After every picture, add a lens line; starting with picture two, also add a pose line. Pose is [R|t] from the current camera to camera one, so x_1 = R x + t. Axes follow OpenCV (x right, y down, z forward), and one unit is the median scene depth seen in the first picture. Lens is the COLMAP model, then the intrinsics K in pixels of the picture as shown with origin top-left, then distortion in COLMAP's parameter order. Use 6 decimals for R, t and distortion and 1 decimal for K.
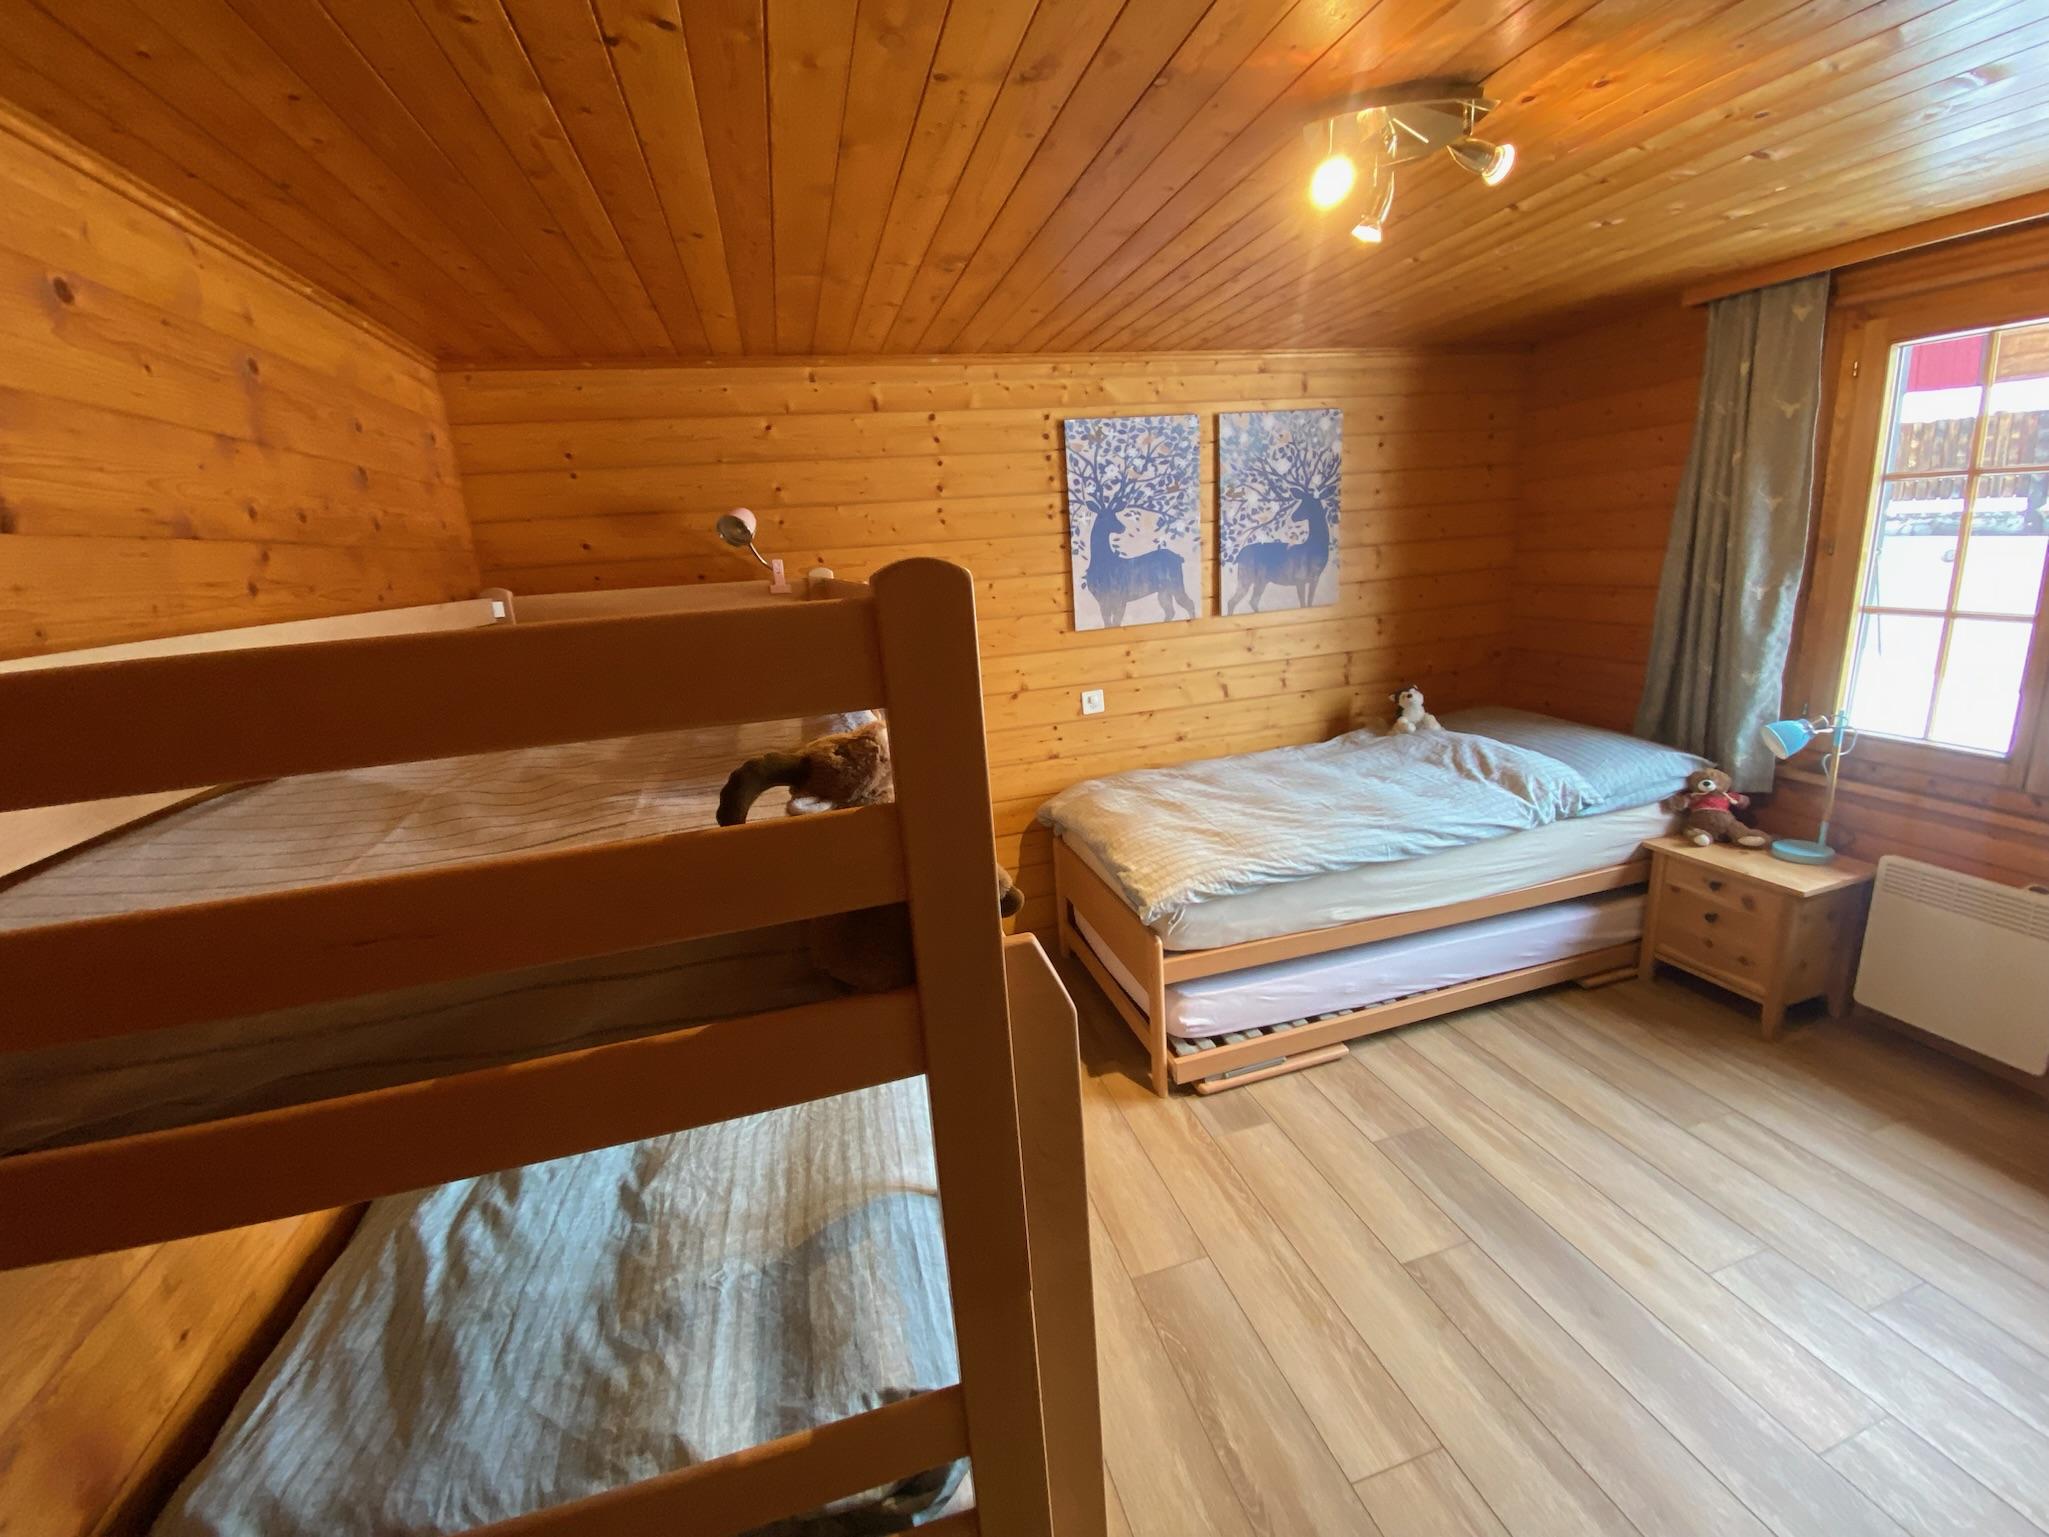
lens RADIAL K [[840.5, 0, 1028.1], [0, 840.5, 770.1], [0, 0, 1]] dist [0.002602, -0.004475]
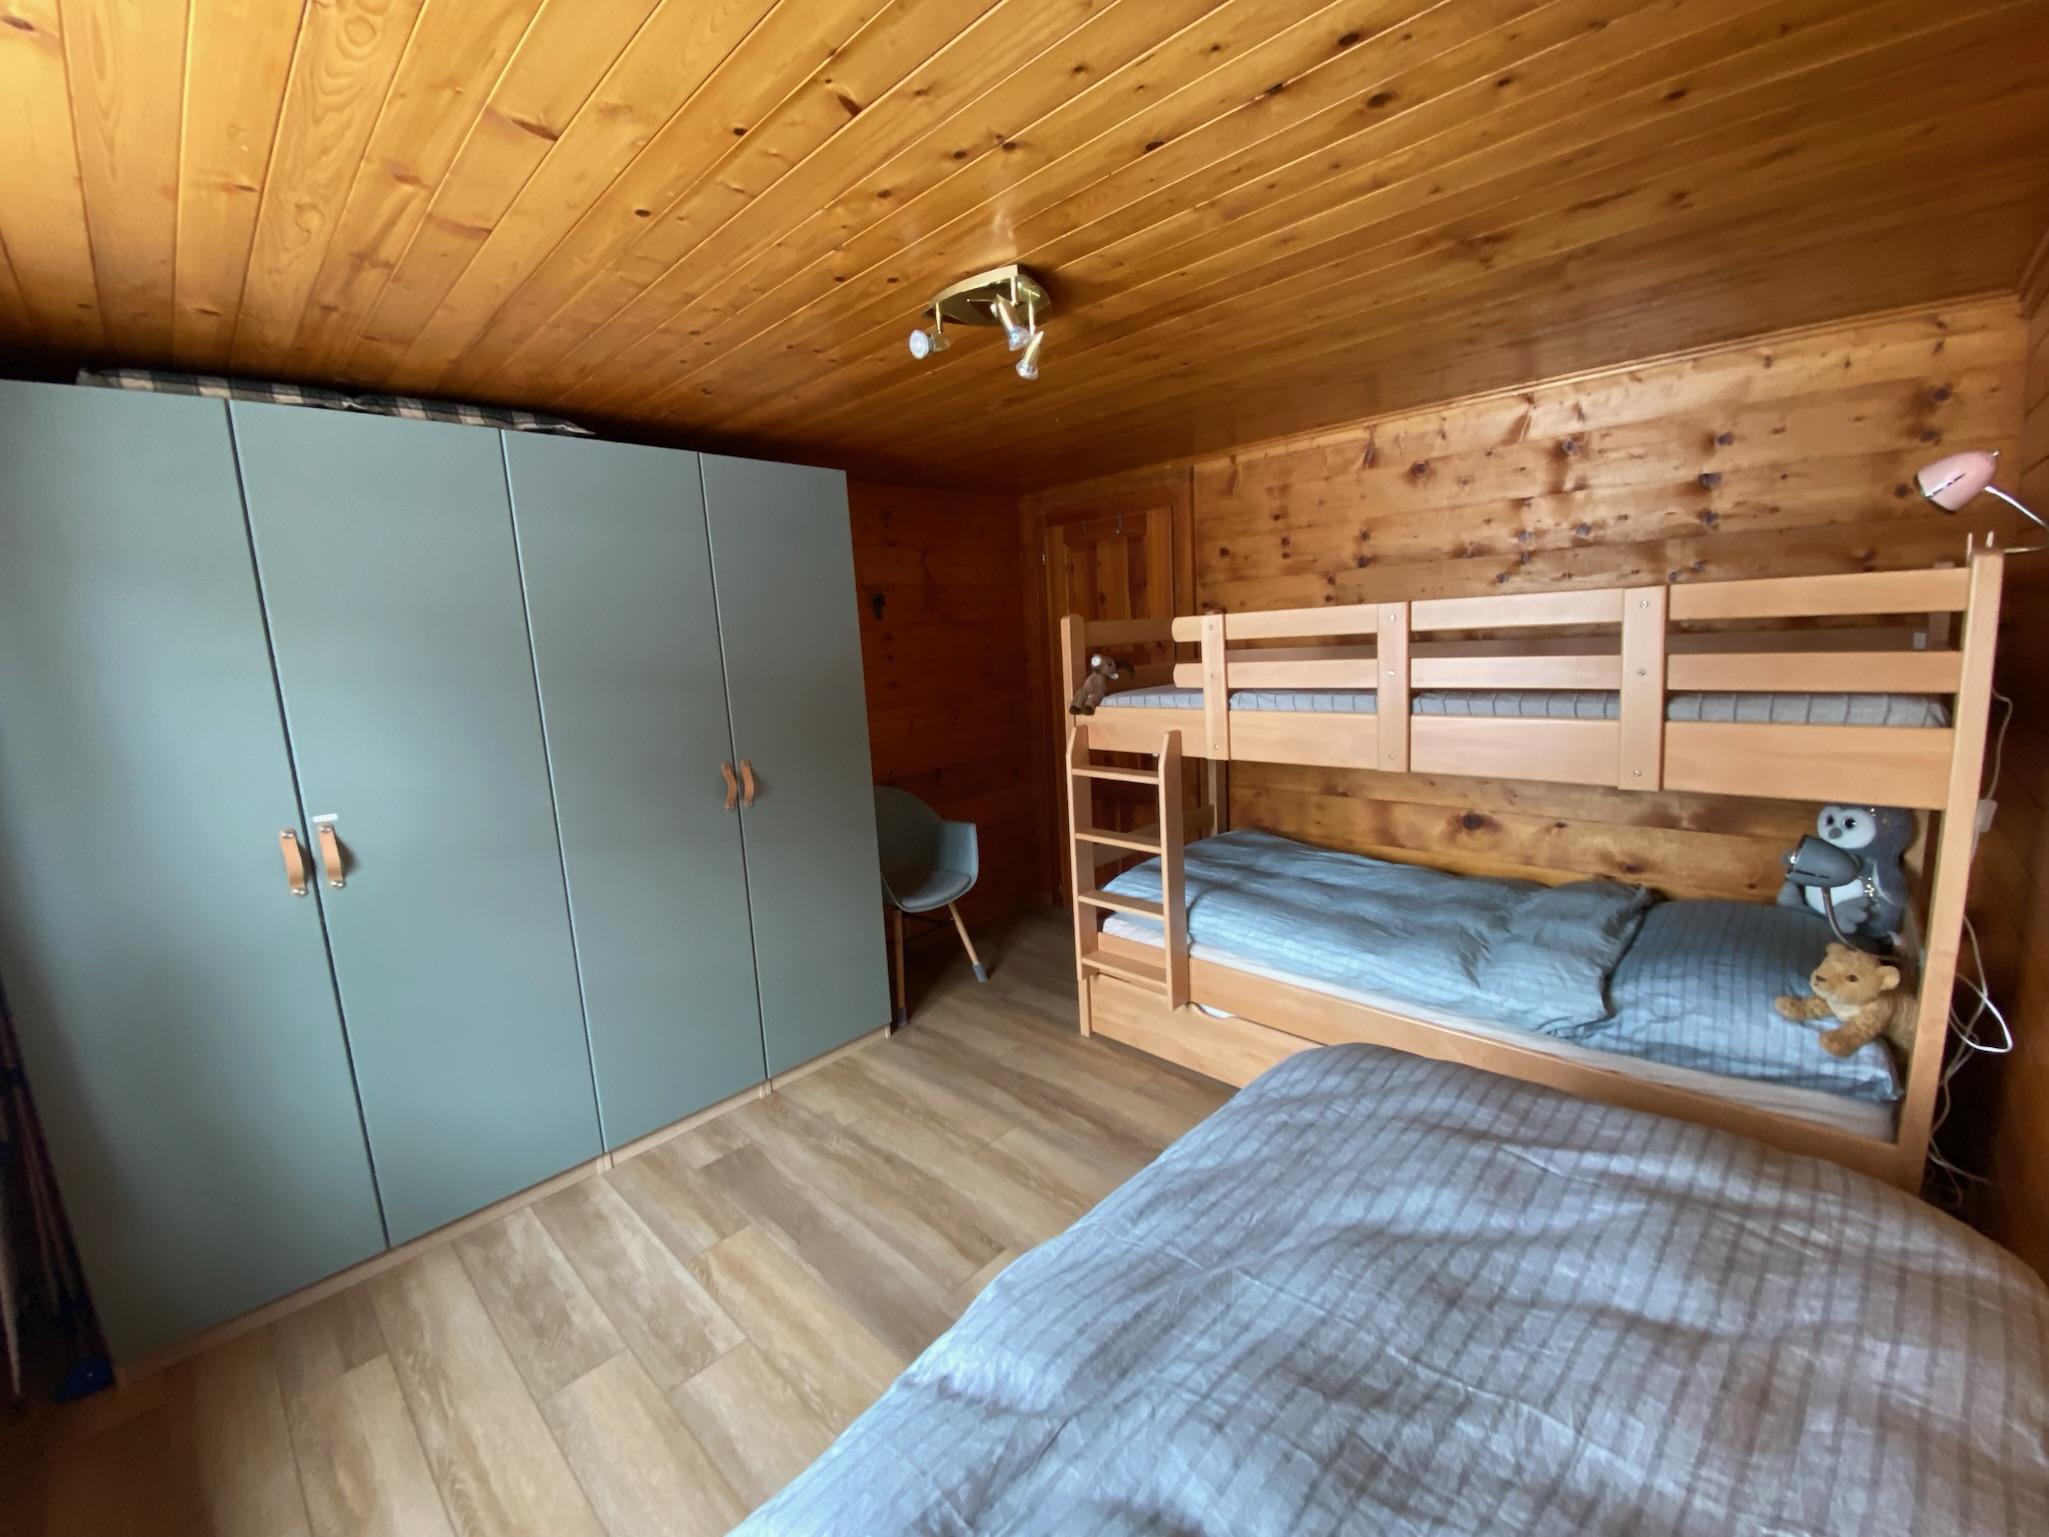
lens RADIAL K [[819.2, 0, 1029.0], [0, 819.2, 755.9], [0, 0, 1]] dist [-0.018708, -0.000950]
pose [[-0.866721, 0.194692, -0.459227, 0.478371], [-0.002828, 0.918744, 0.394844, -0.277089], [0.498785, 0.343518, -0.795744, 1.002484]]
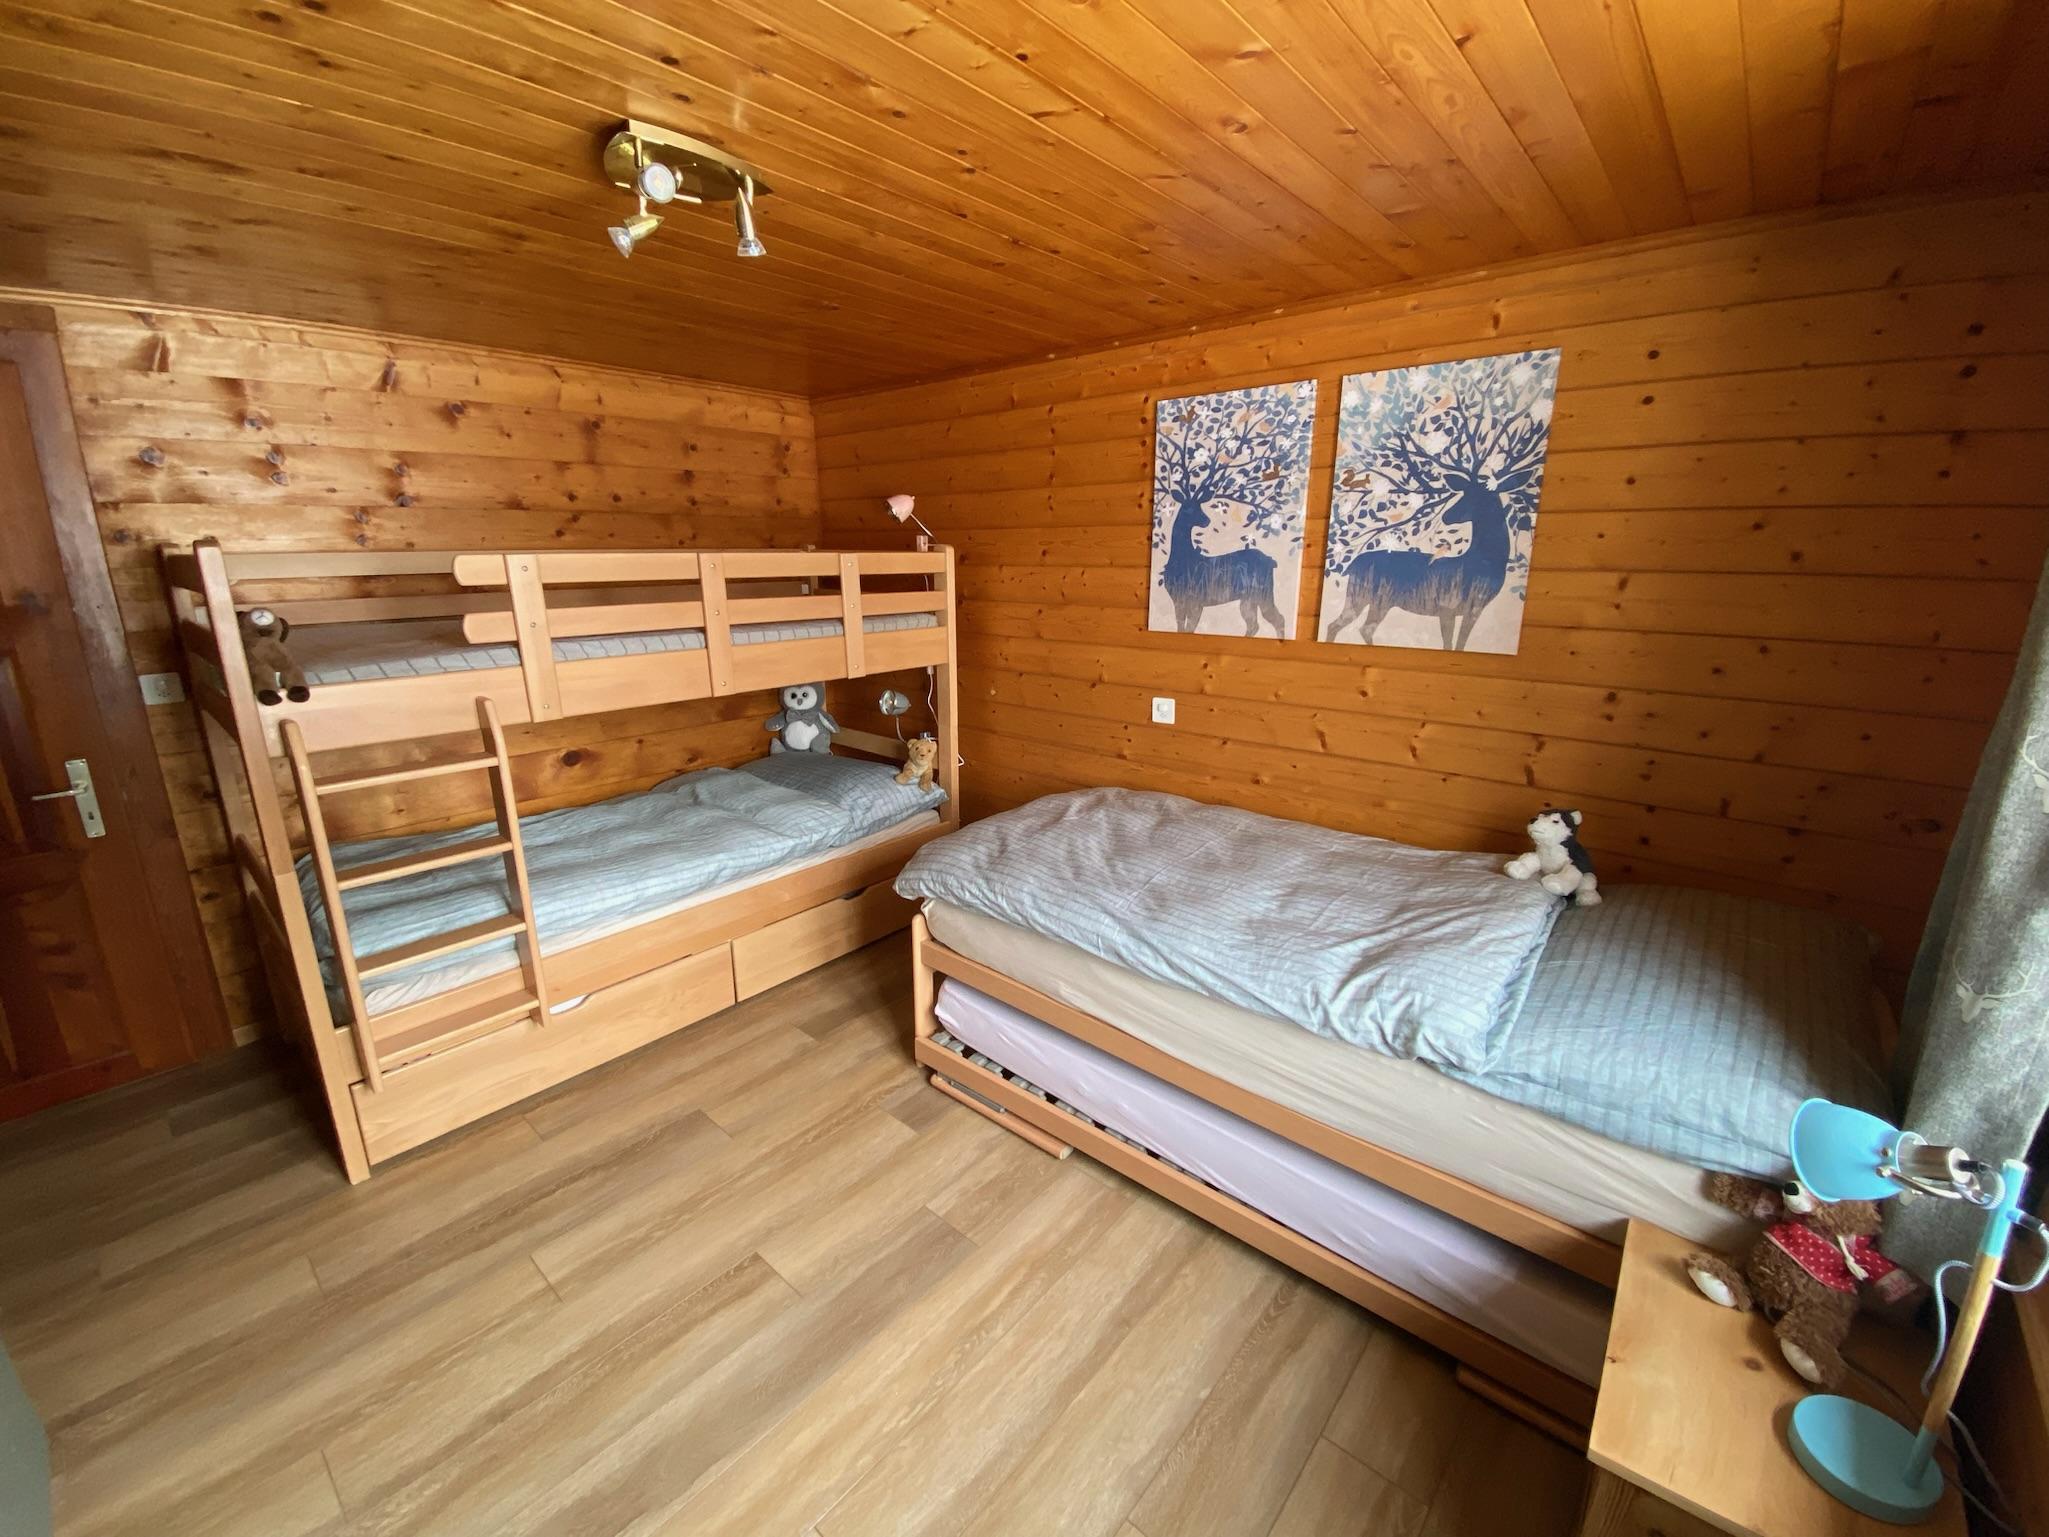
lens RADIAL K [[840.5, 0, 1018.7], [0, 840.5, 767.7], [0, 0, 1]] dist [0.002602, -0.004475]
pose [[0.534766, 0.281957, -0.796571, 0.768743], [-0.248384, 0.953493, 0.170753, -0.143430], [0.807670, 0.106543, 0.579929, 0.360251]]
